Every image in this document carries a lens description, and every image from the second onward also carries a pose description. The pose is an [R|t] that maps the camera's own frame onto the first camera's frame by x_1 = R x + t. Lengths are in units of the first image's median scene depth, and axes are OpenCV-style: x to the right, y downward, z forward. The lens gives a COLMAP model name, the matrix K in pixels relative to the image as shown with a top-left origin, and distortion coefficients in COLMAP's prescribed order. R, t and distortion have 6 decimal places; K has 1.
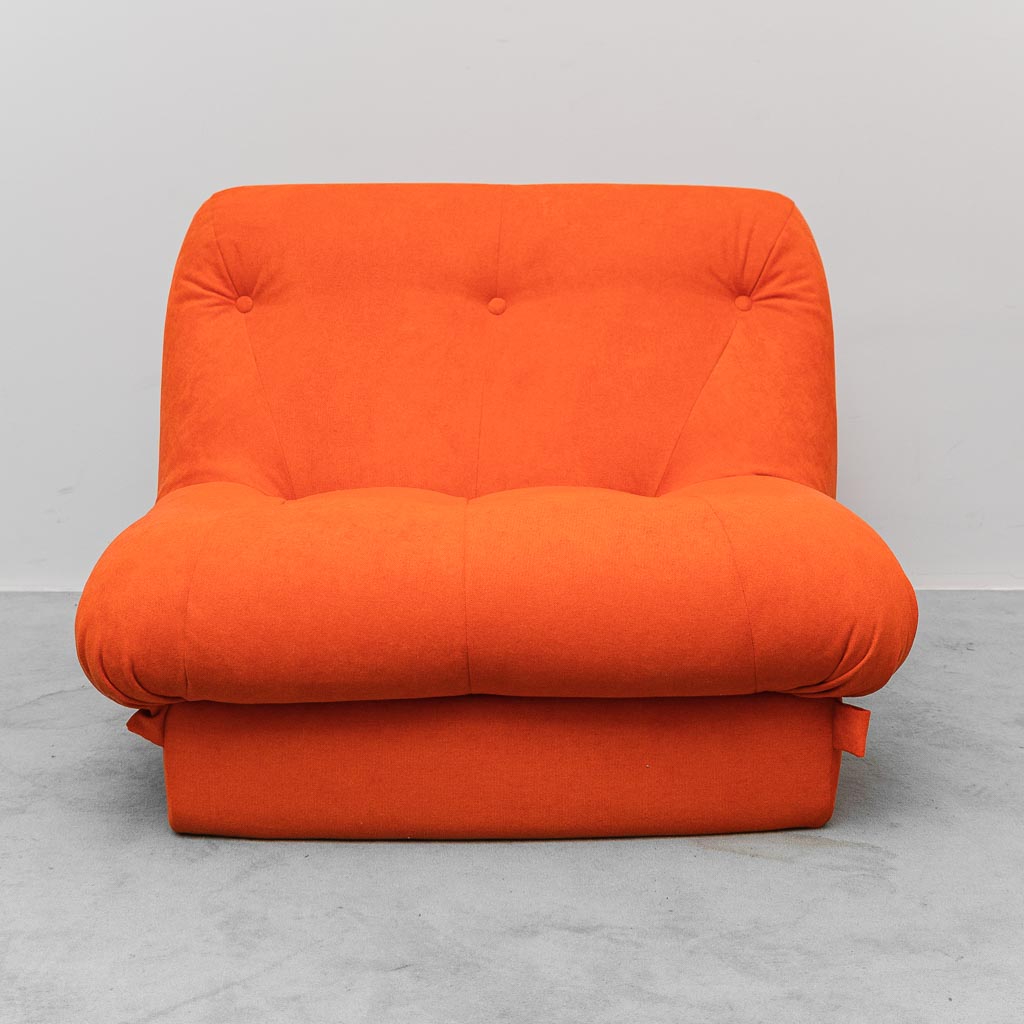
lens RADIAL K [[2148.9, 0, 512.0], [0, 2148.9, 512.0], [0, 0, 1]] dist [0.041459, 0.354834]
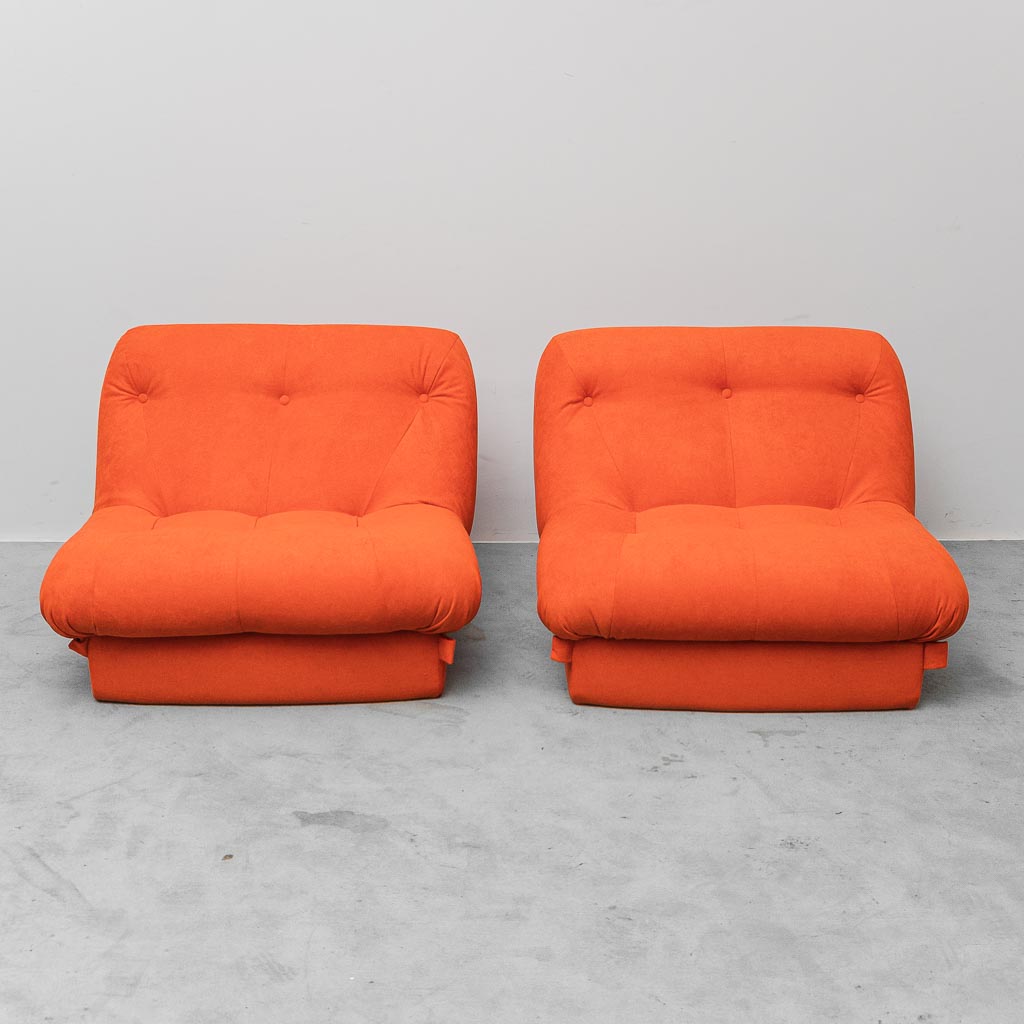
lens RADIAL K [[1712.3, 0, 512.0], [0, 1712.3, 512.0], [0, 0, 1]] dist [-0.026933, -0.073287]
pose [[0.999842, 0.002933, 0.017507, 0.184308], [-0.004463, 0.996110, 0.088009, -0.151682], [-0.017181, -0.088073, 0.995966, -0.496917]]
